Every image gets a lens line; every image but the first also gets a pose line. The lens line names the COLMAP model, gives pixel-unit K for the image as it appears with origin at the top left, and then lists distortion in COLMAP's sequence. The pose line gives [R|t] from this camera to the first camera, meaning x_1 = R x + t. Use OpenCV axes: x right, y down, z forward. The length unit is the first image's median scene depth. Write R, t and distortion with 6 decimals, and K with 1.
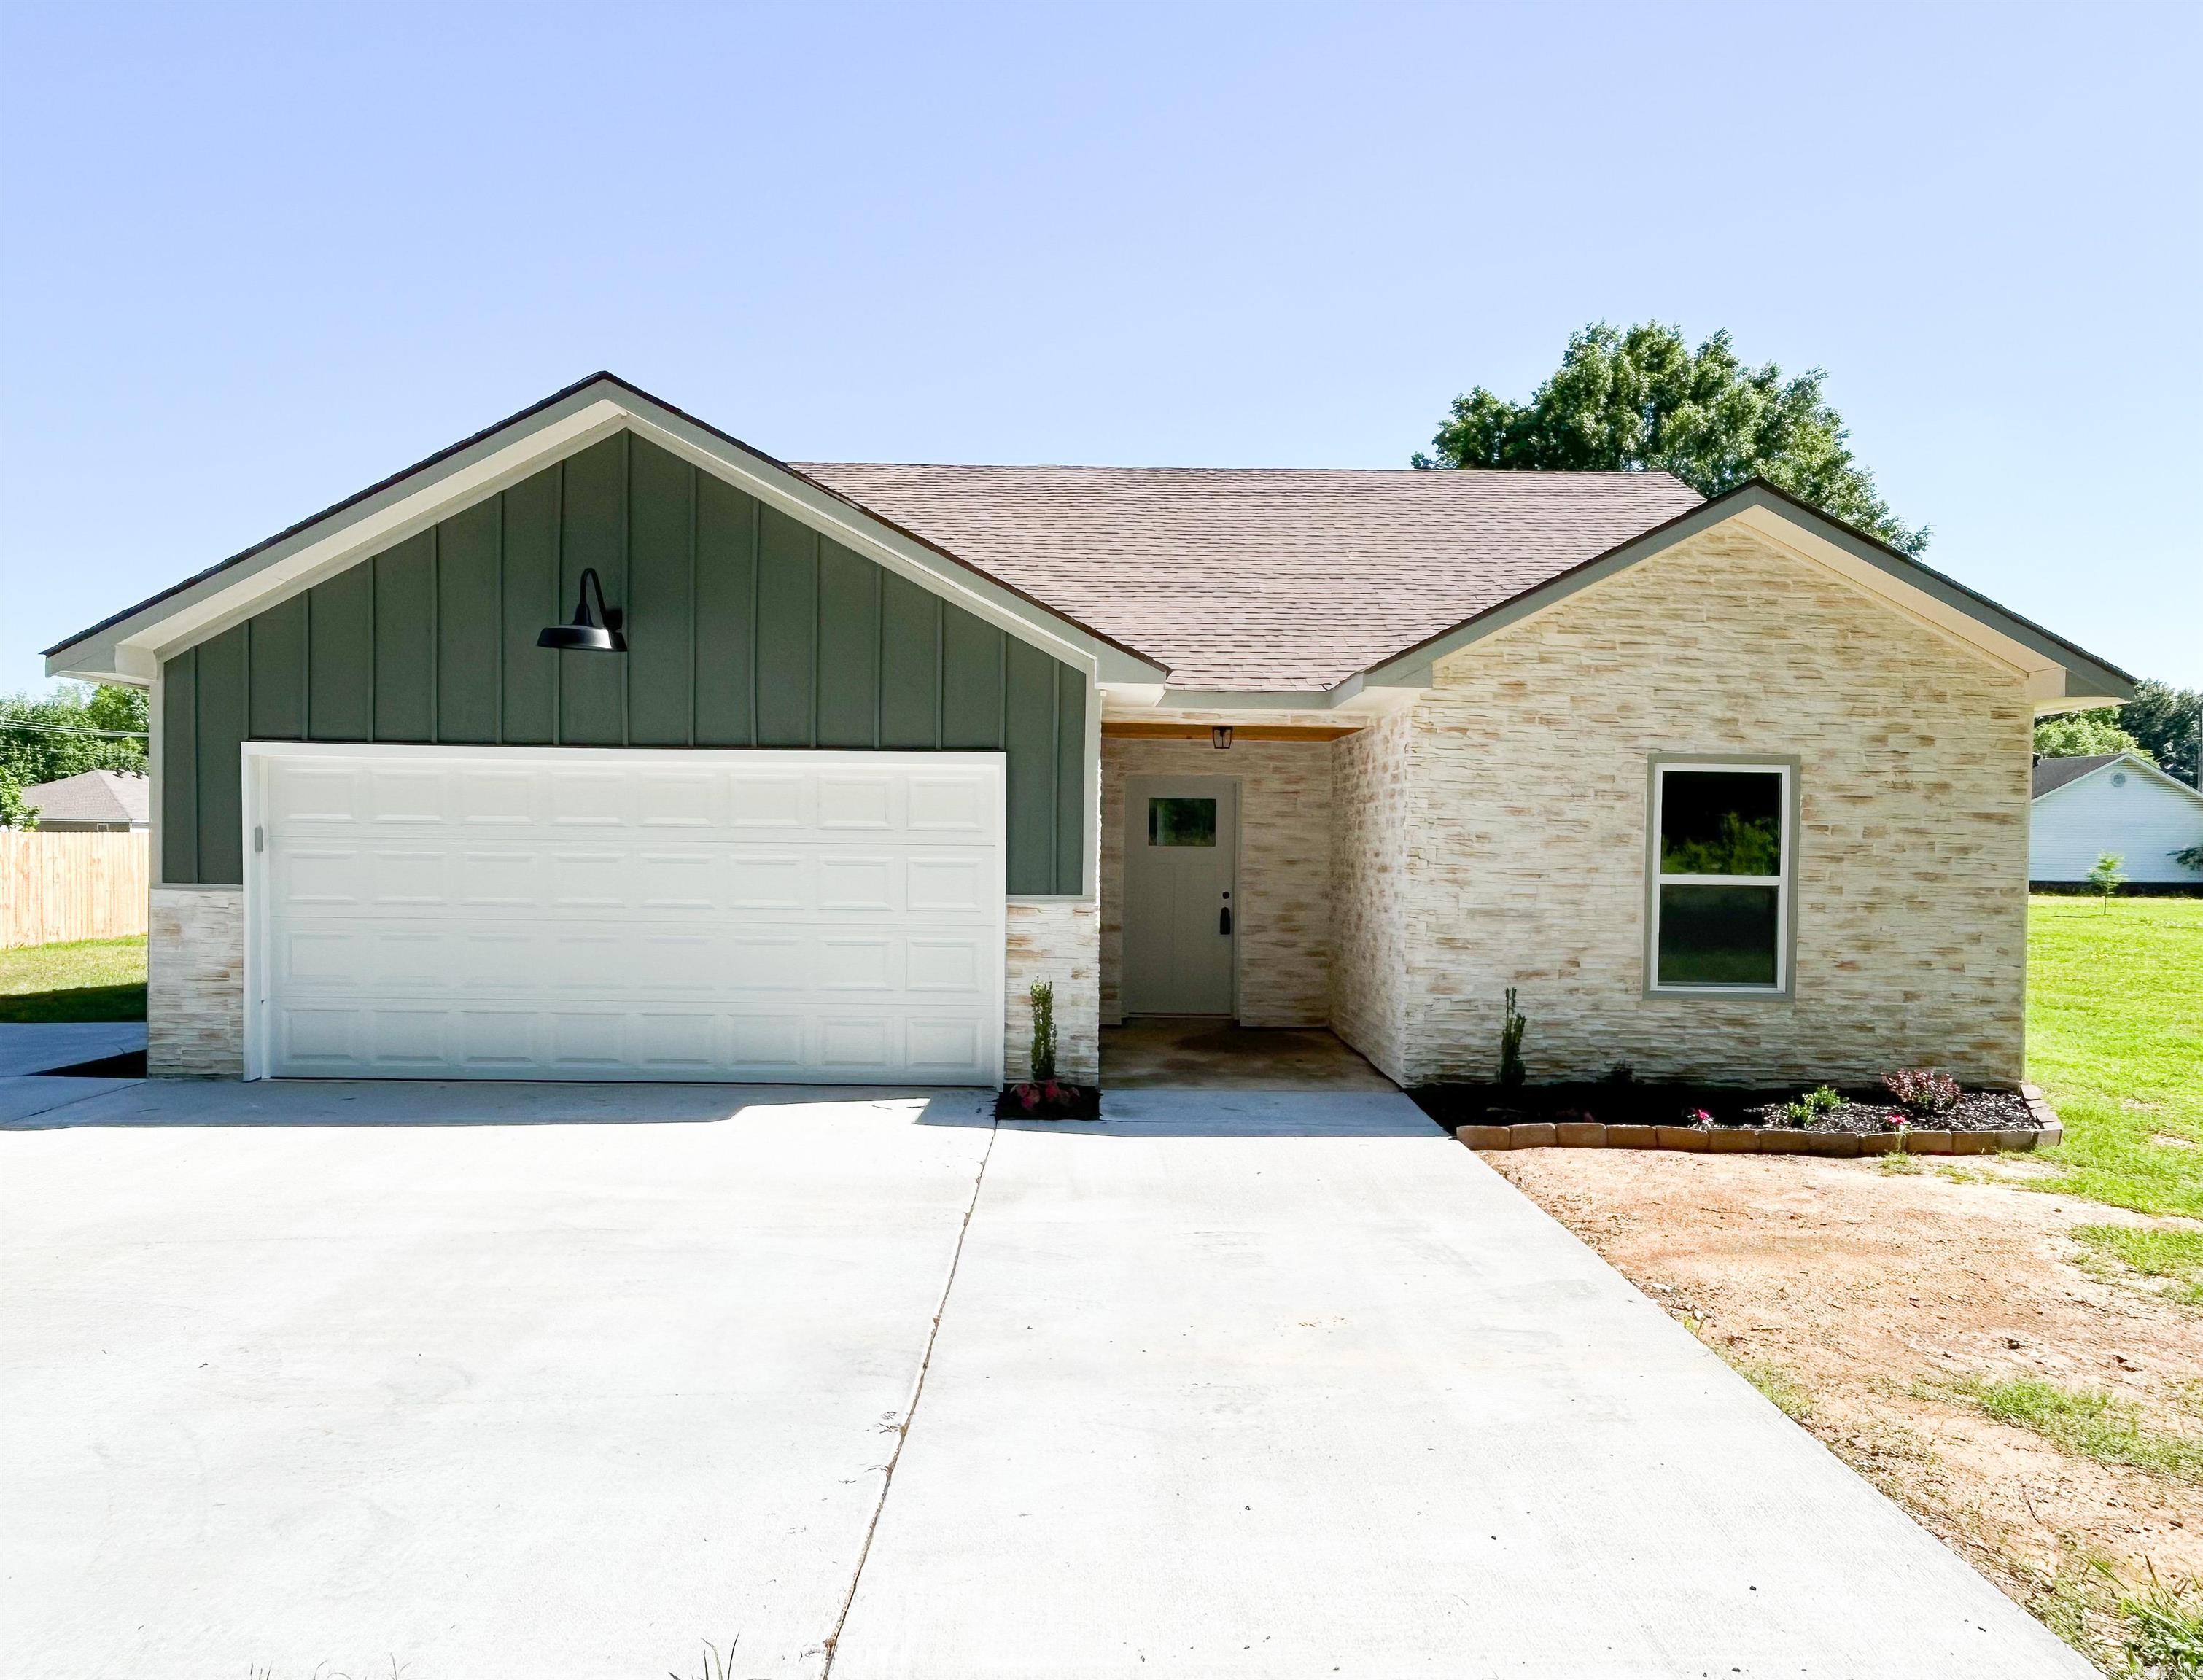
lens RADIAL K [[1432.3, 0, 1097.6], [0, 1432.3, 860.7], [0, 0, 1]] dist [0.006077, 0.000808]
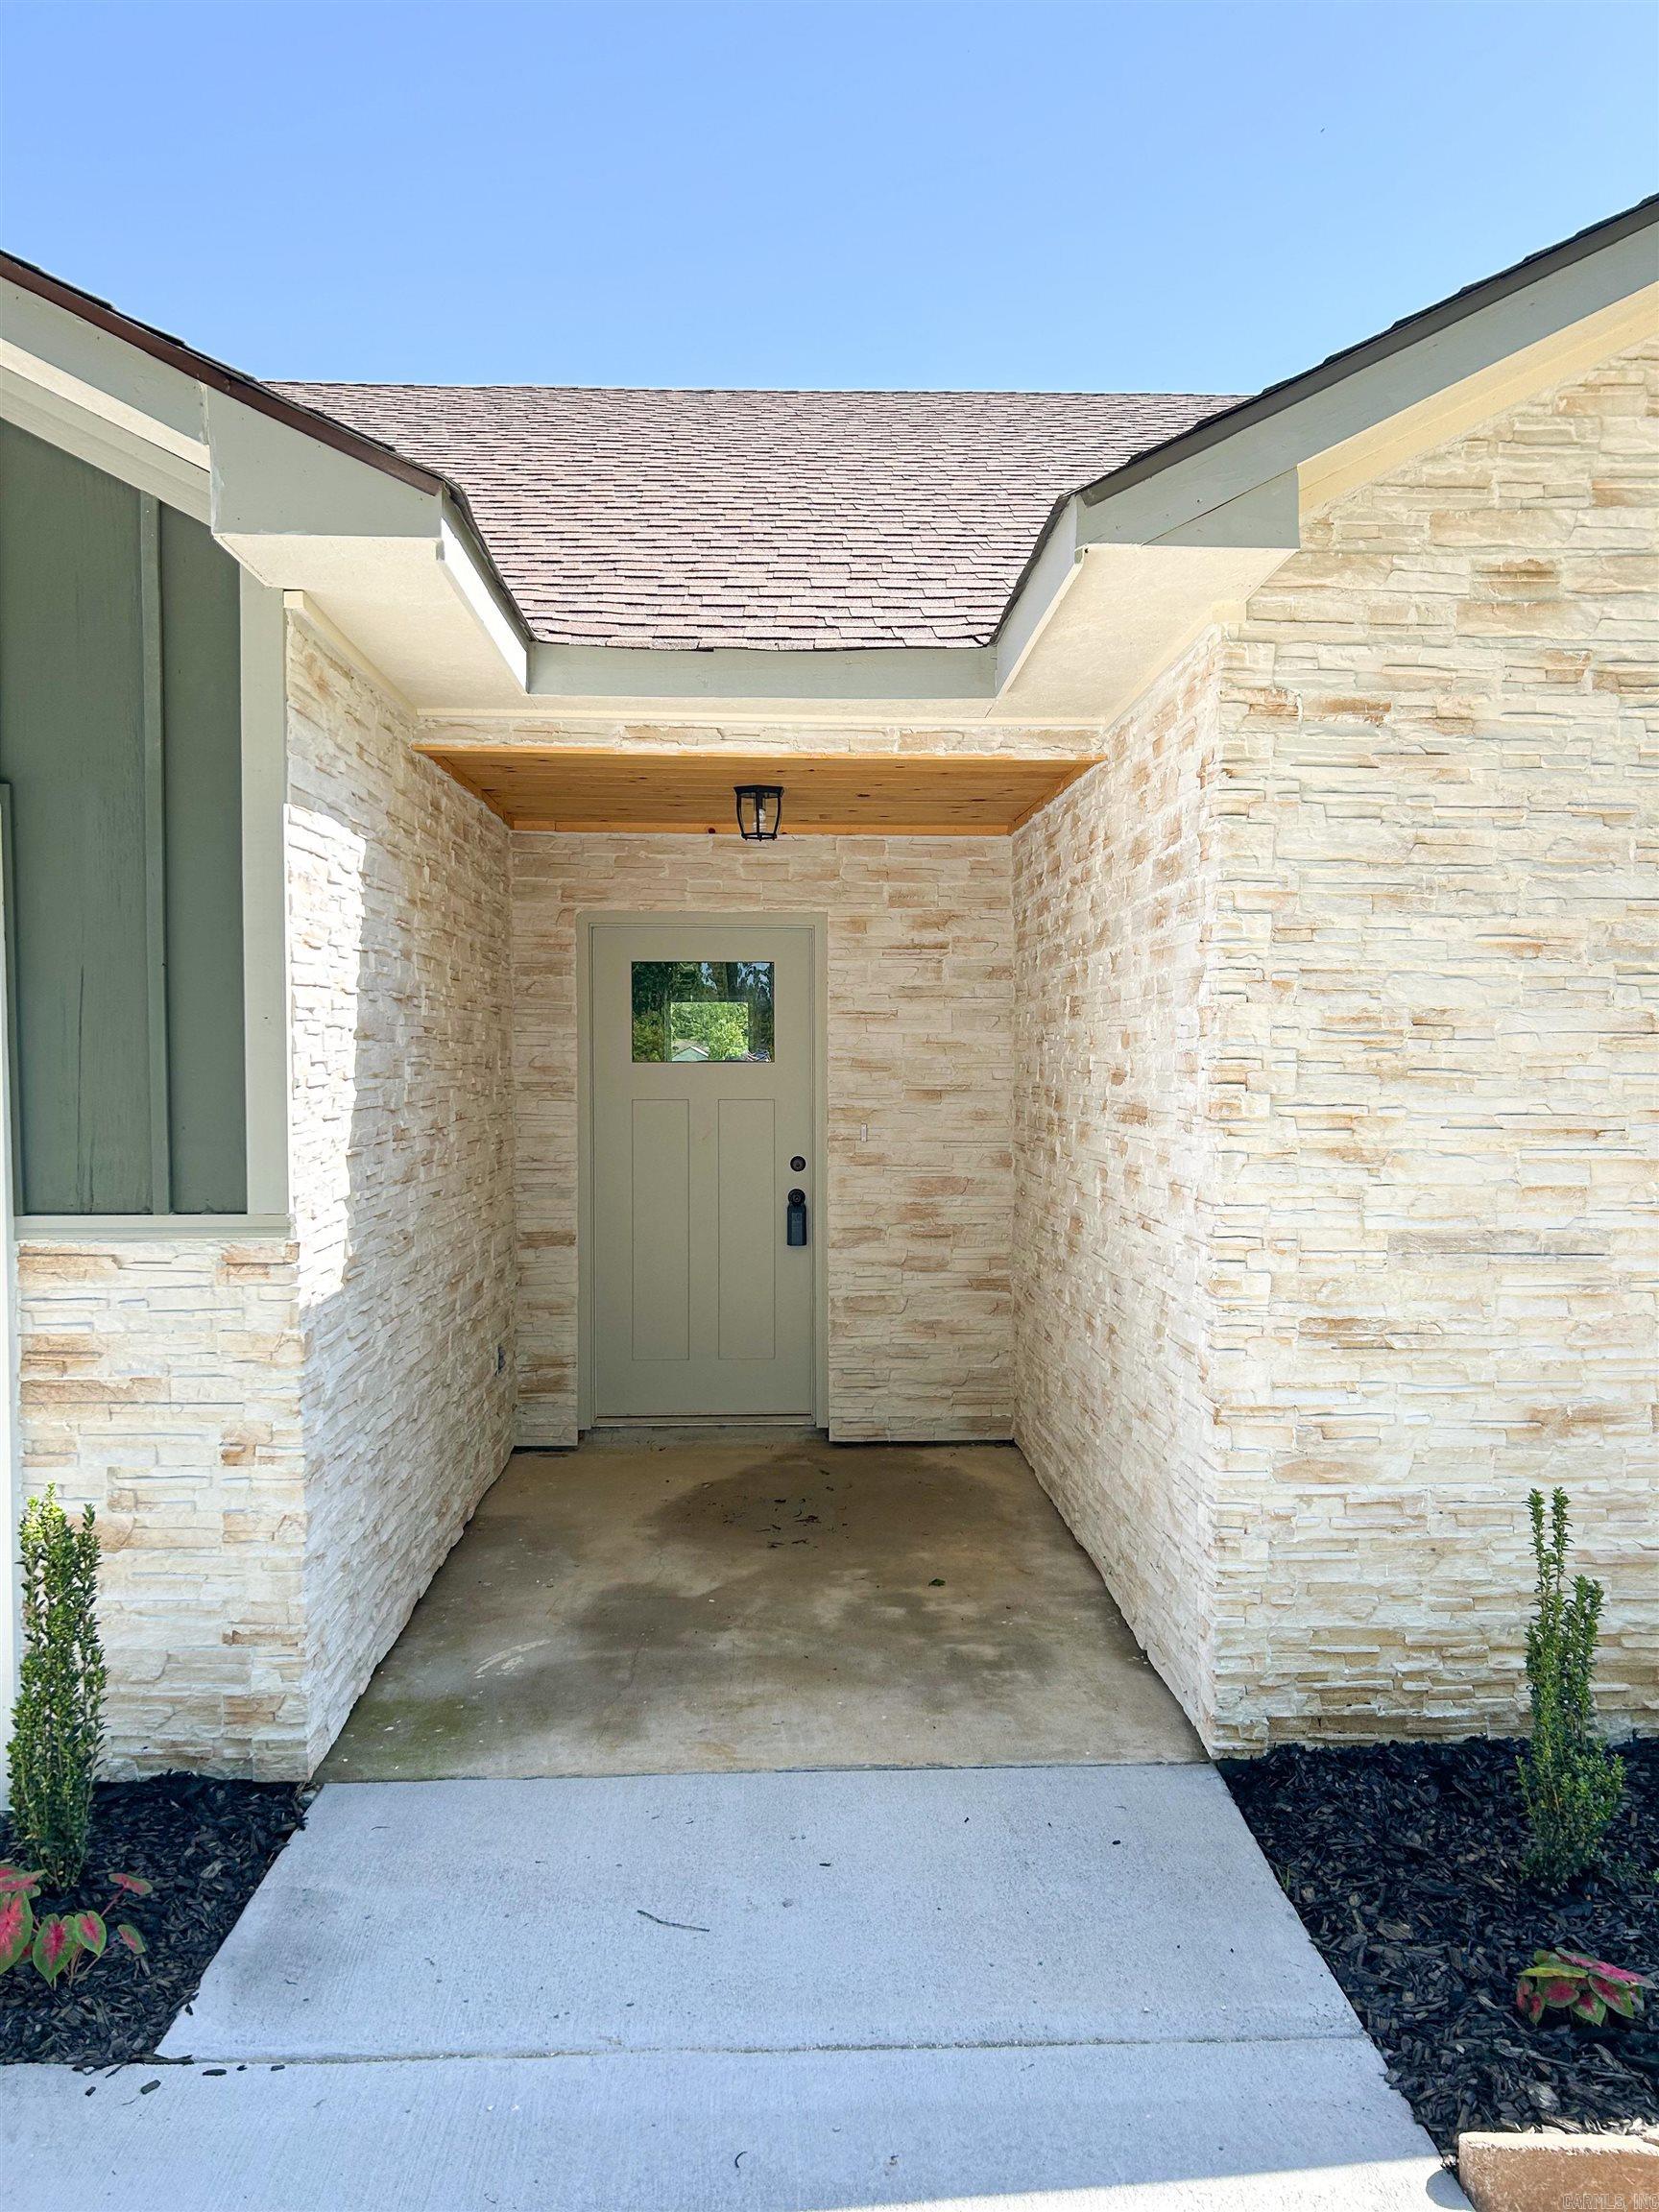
lens RADIAL K [[1642.3, 0, 838.6], [0, 1642.3, 1097.9], [0, 0, 1]] dist [0.028987, -0.002582]
pose [[0.999222, -0.014767, 0.036581, 0.112260], [0.014380, 0.999838, 0.010805, -0.004966], [-0.036735, -0.010270, 0.999272, 0.609628]]
